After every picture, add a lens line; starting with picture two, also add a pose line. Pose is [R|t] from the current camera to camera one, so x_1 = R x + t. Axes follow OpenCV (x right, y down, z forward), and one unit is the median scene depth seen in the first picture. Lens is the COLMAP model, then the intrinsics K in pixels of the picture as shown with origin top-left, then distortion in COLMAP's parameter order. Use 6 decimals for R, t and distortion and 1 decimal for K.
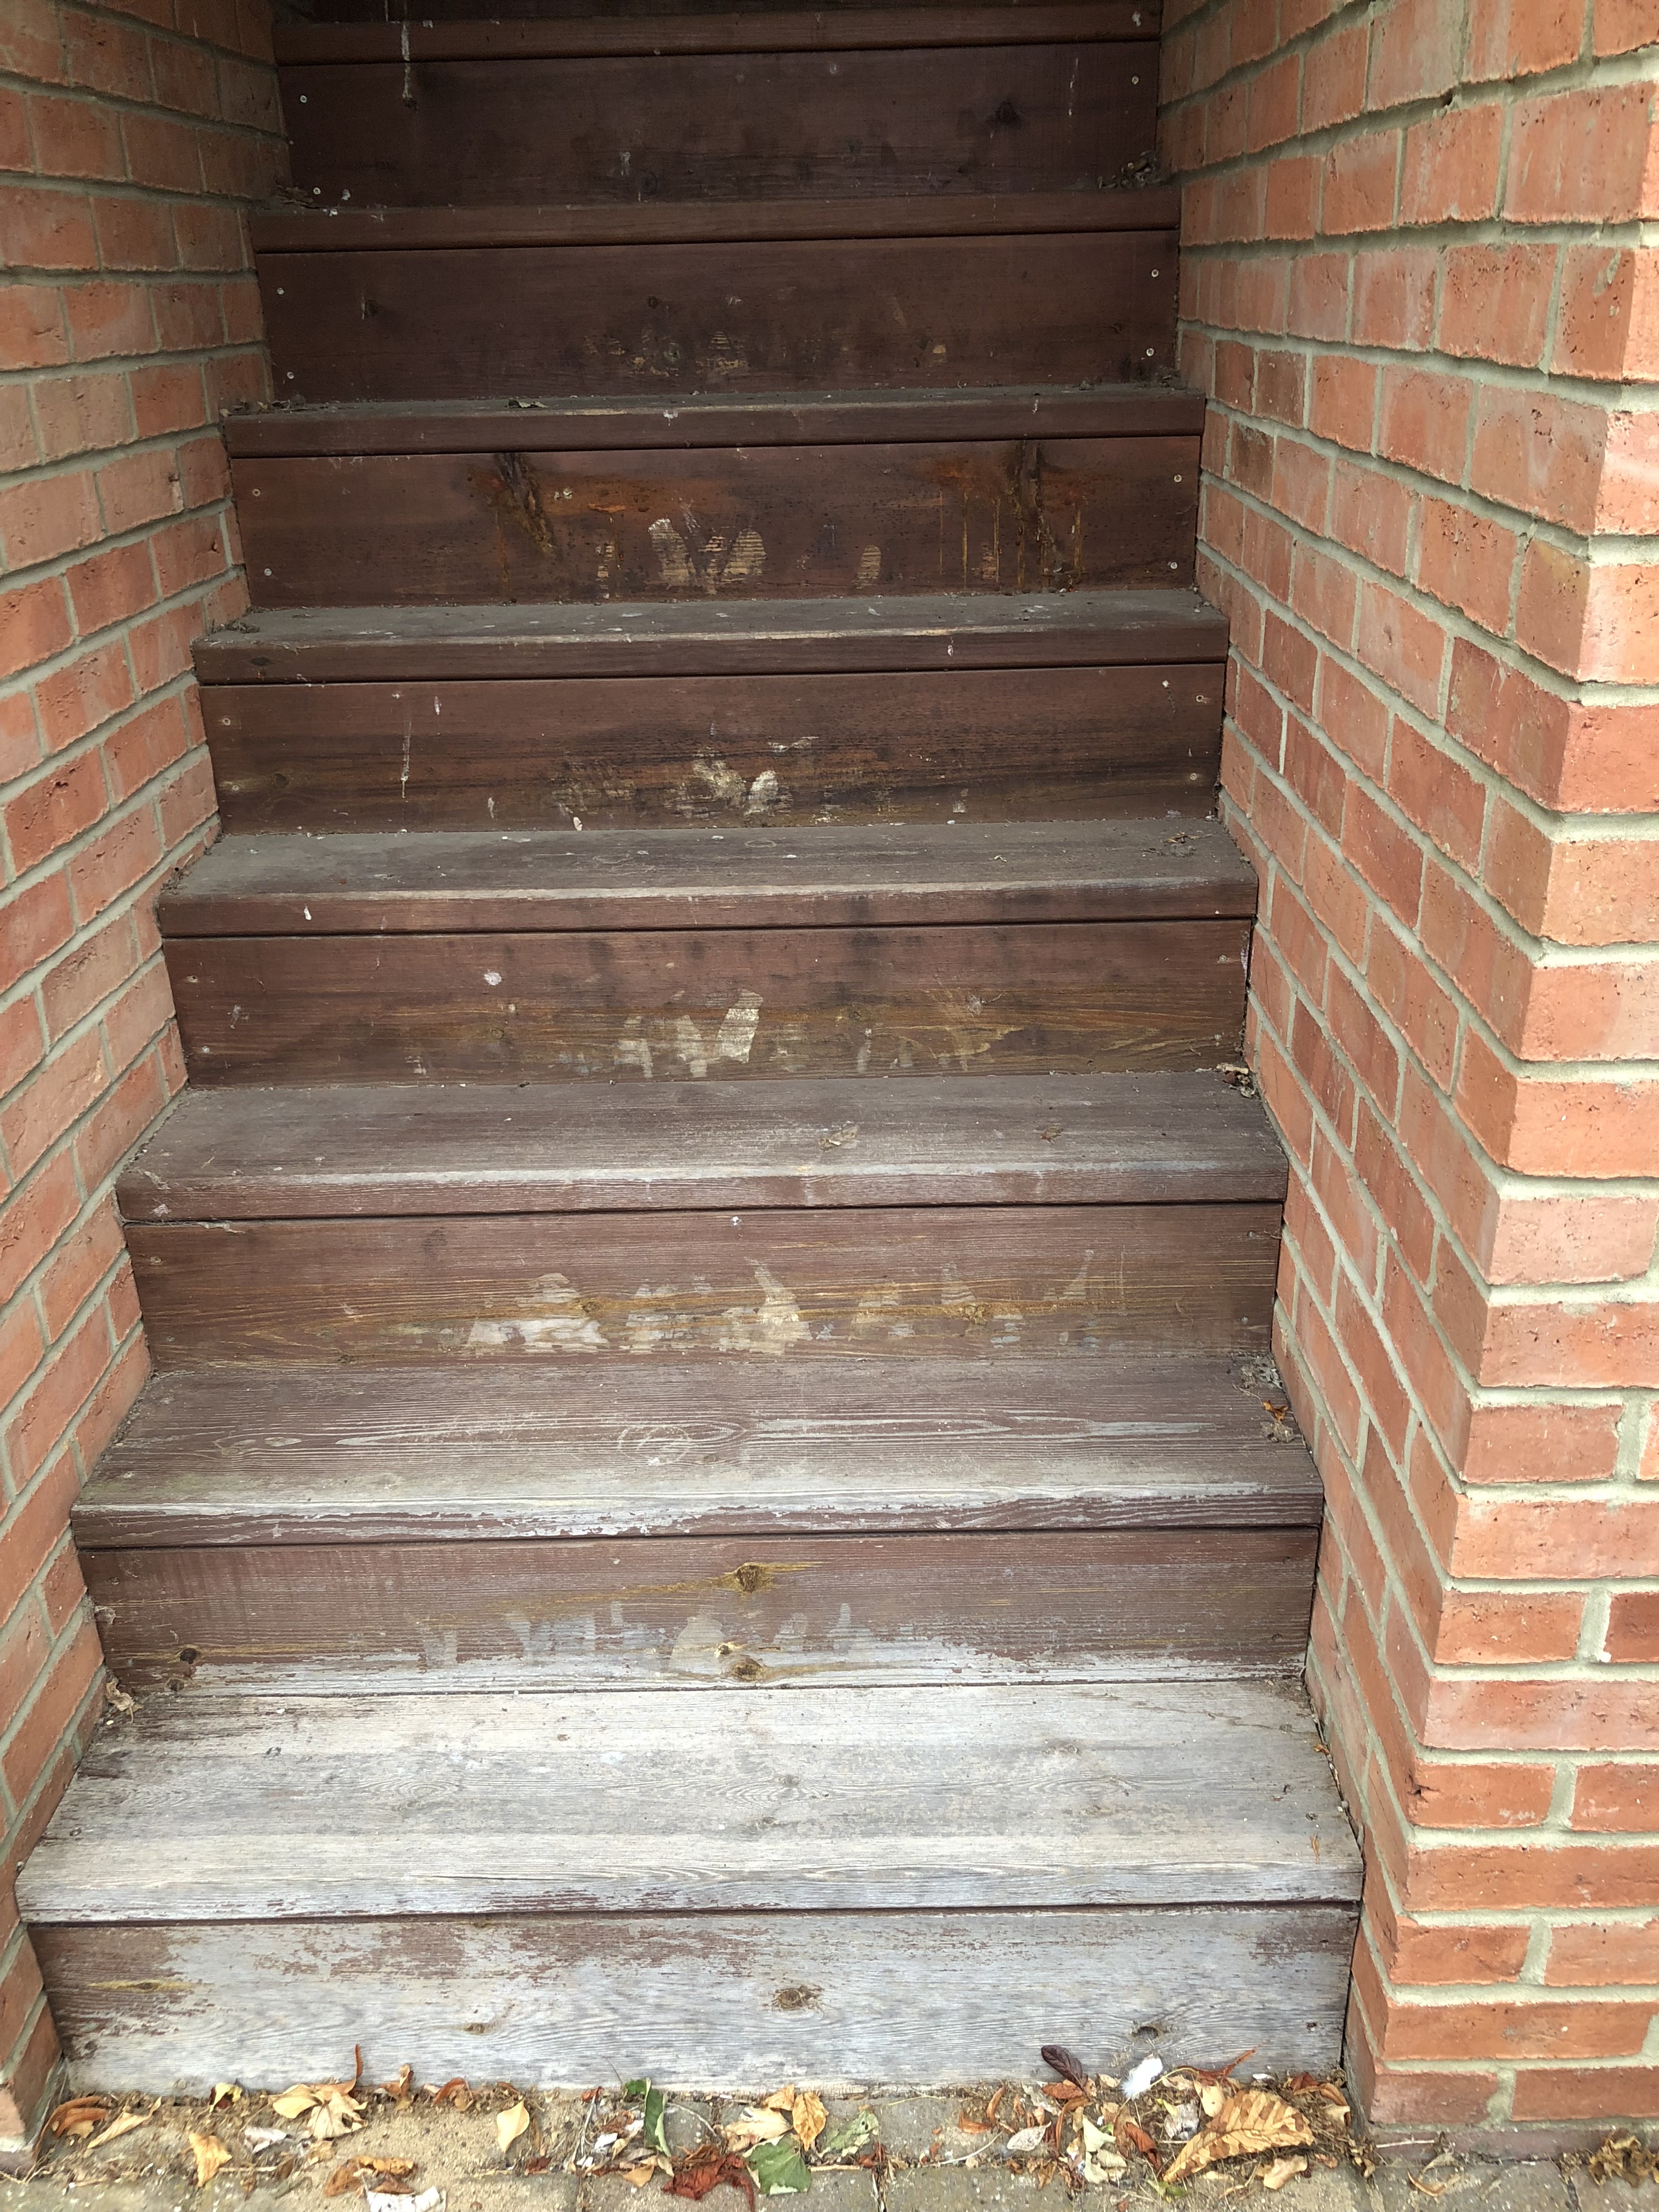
lens RADIAL K [[1814.5, 0, 819.9], [0, 1814.5, 1105.8], [0, 0, 1]] dist [0.006749, 0.005691]
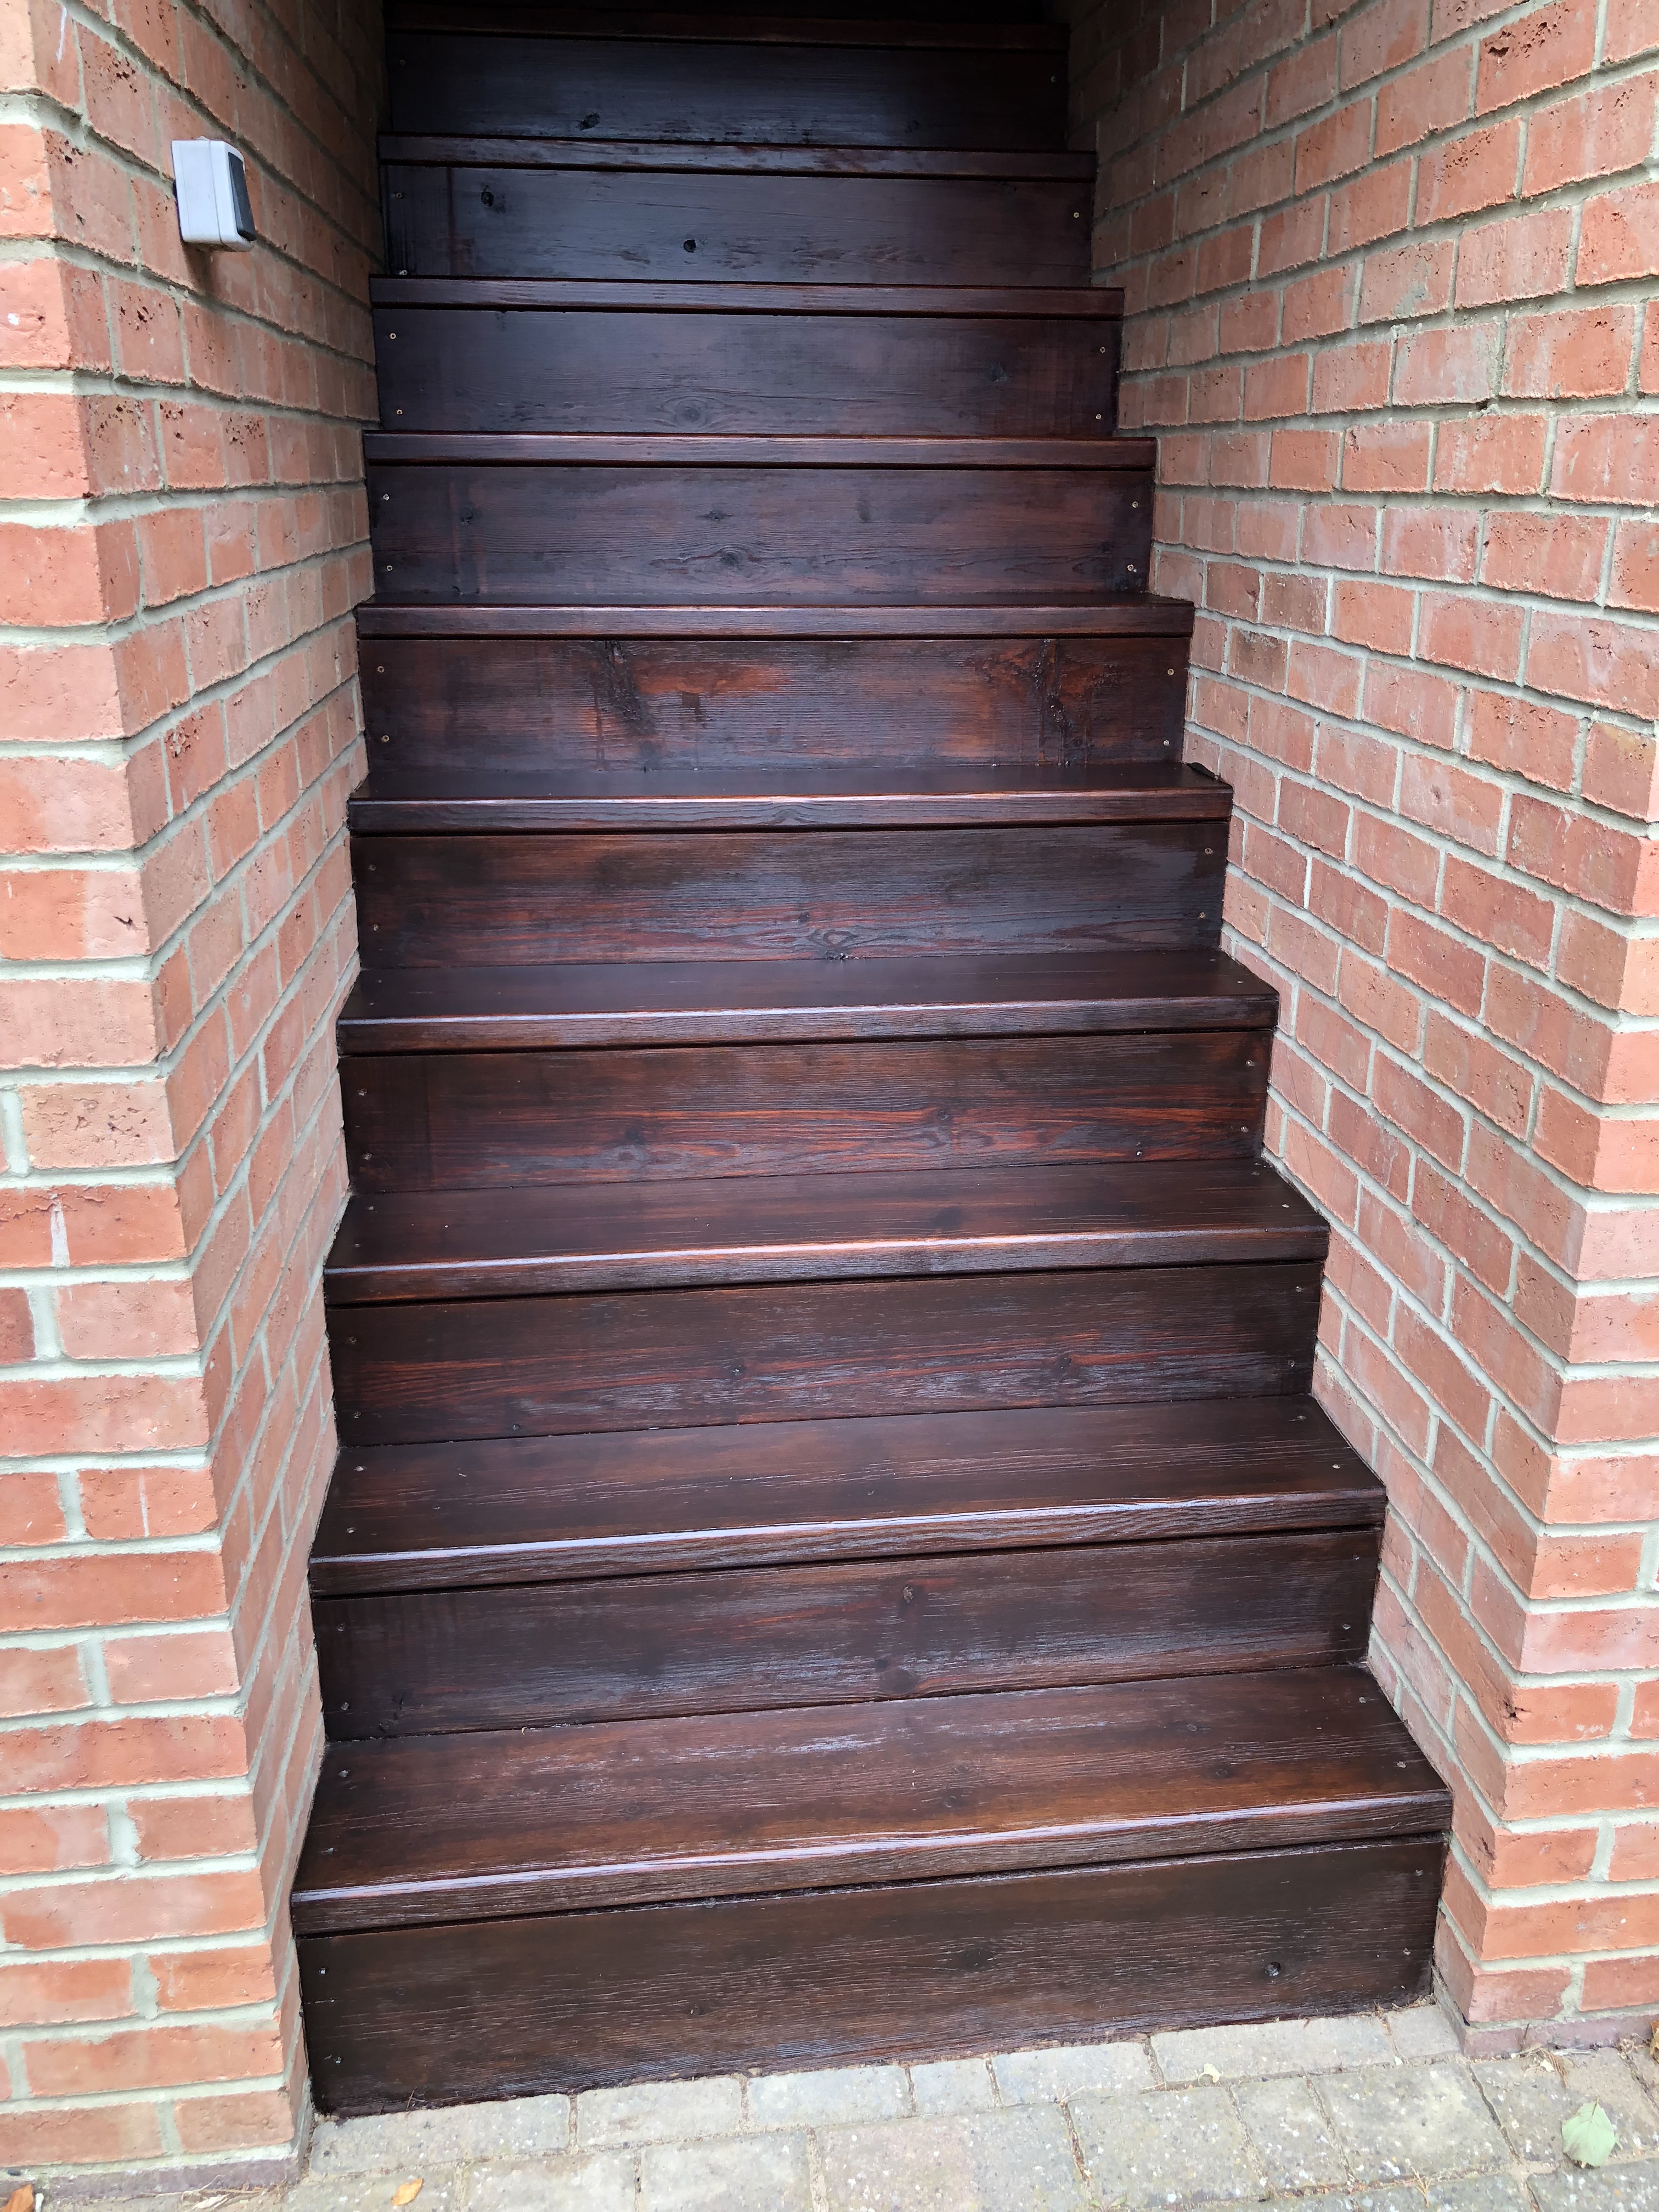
lens RADIAL K [[1814.5, 0, 845.8], [0, 1814.5, 1100.1], [0, 0, 1]] dist [0.006749, 0.005691]
pose [[0.991064, -0.015054, 0.132538, -0.278588], [0.027687, 0.995187, -0.093997, 0.067244], [-0.130485, 0.096827, 0.986711, -0.197992]]
